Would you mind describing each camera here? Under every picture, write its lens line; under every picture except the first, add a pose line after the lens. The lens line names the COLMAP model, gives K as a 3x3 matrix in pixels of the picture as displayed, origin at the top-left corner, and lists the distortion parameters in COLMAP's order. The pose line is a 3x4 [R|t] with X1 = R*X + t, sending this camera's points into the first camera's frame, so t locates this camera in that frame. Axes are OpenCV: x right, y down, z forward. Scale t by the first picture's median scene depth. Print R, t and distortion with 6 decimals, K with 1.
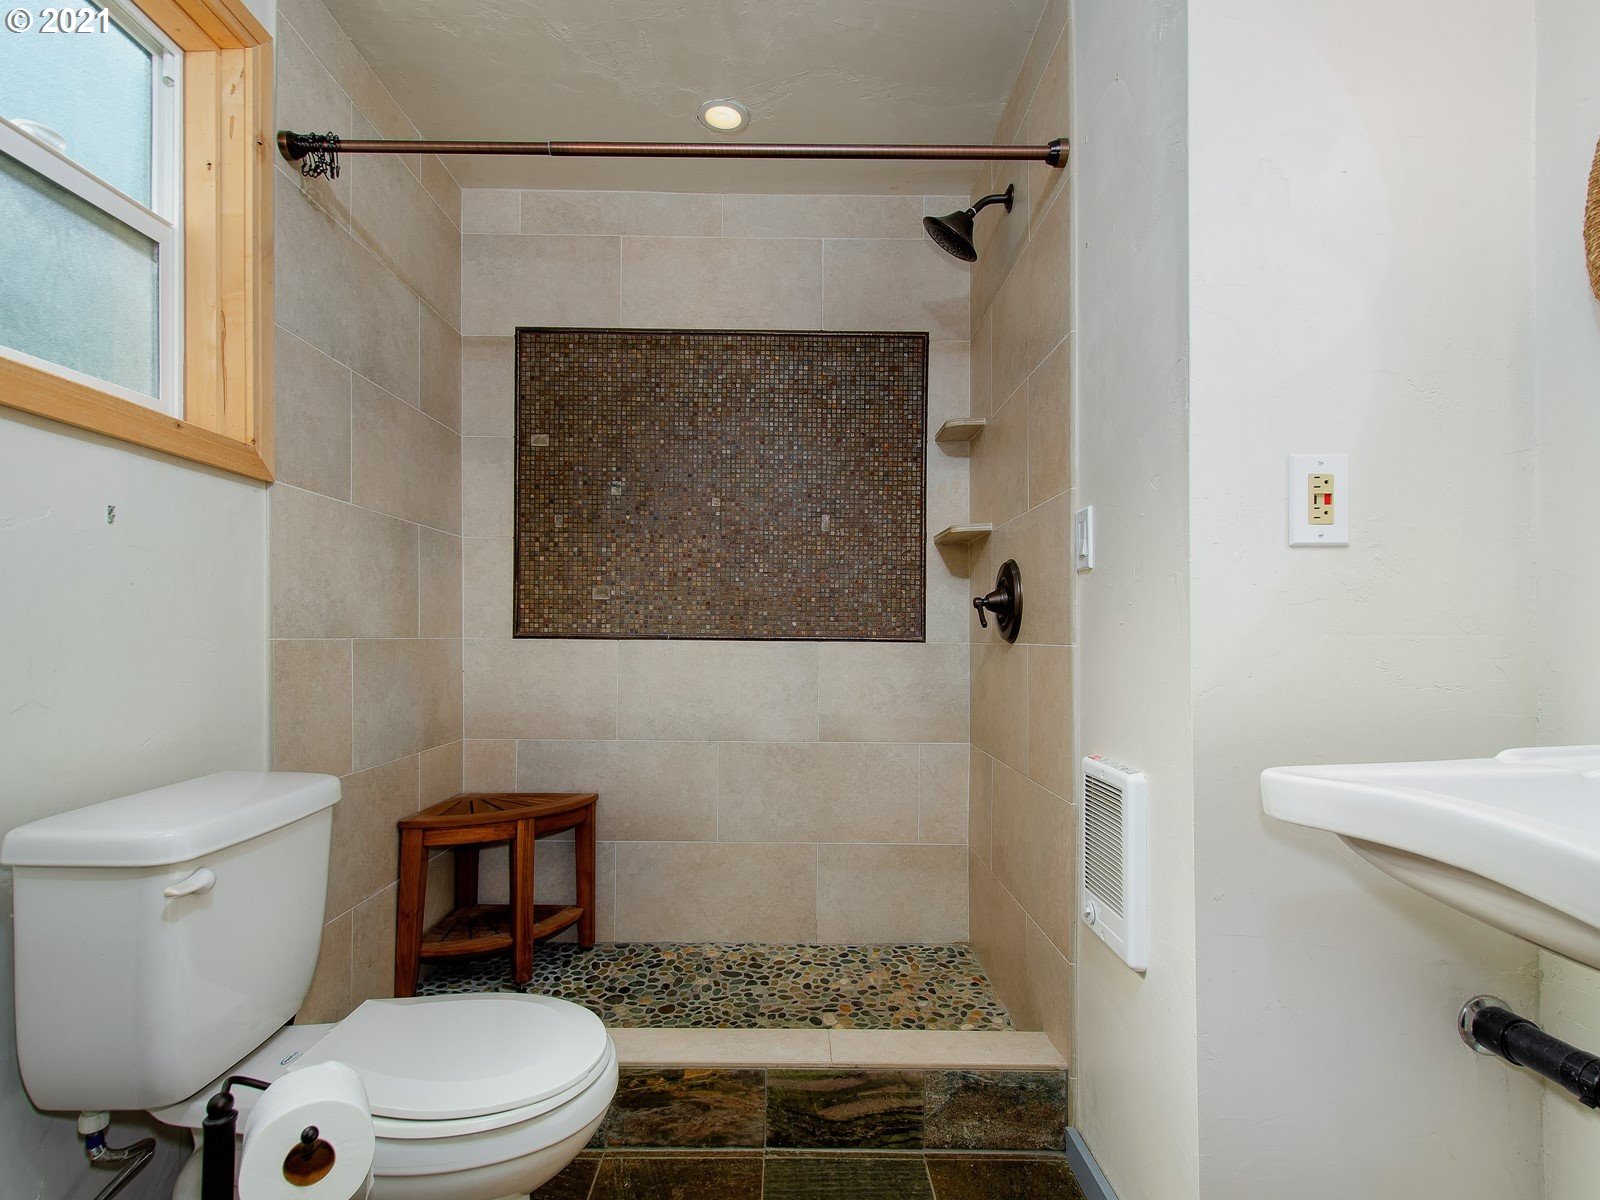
lens RADIAL K [[814.1, 0, 795.3], [0, 814.1, 635.7], [0, 0, 1]] dist [0.005097, -0.000330]
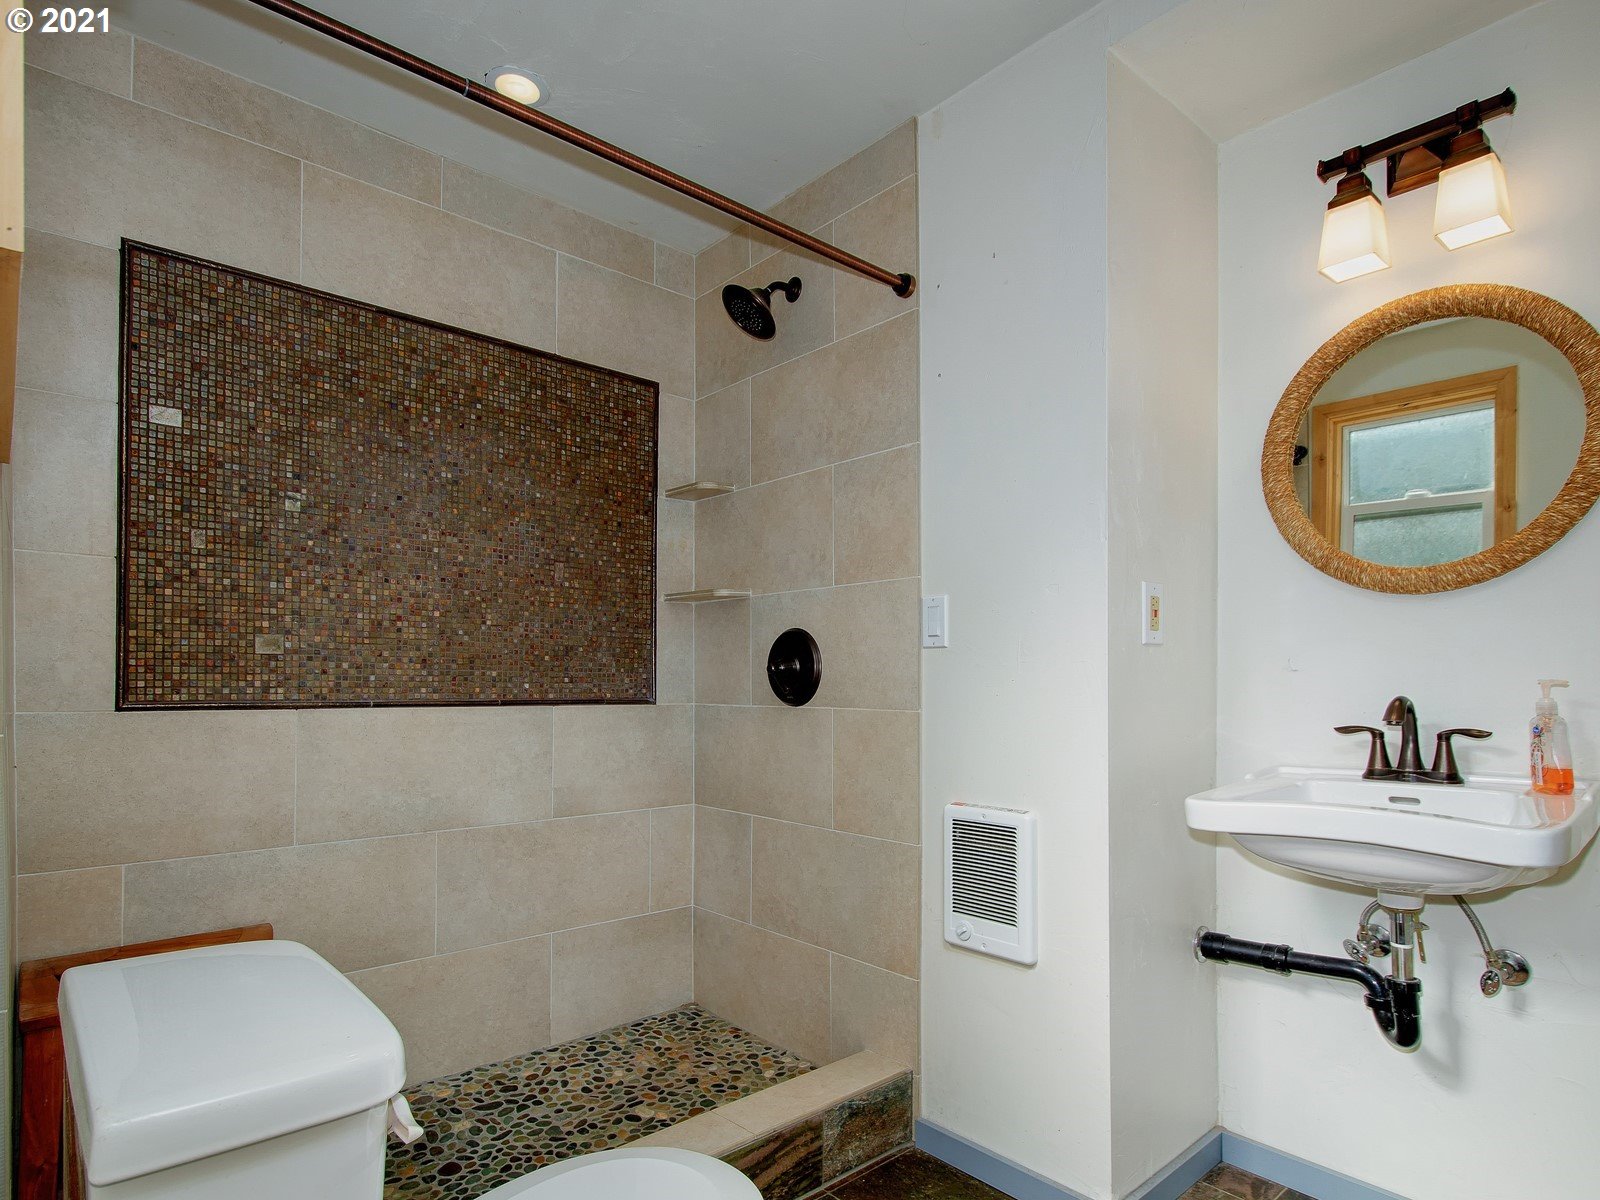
lens RADIAL K [[884.1, 0, 801.4], [0, 884.1, 683.4], [0, 0, 1]] dist [-0.005011, -0.001988]
pose [[0.743058, -0.005822, 0.669202, -0.412516], [0.000741, 0.999969, 0.007877, -0.024329], [-0.669226, -0.005357, 0.743039, 0.105933]]
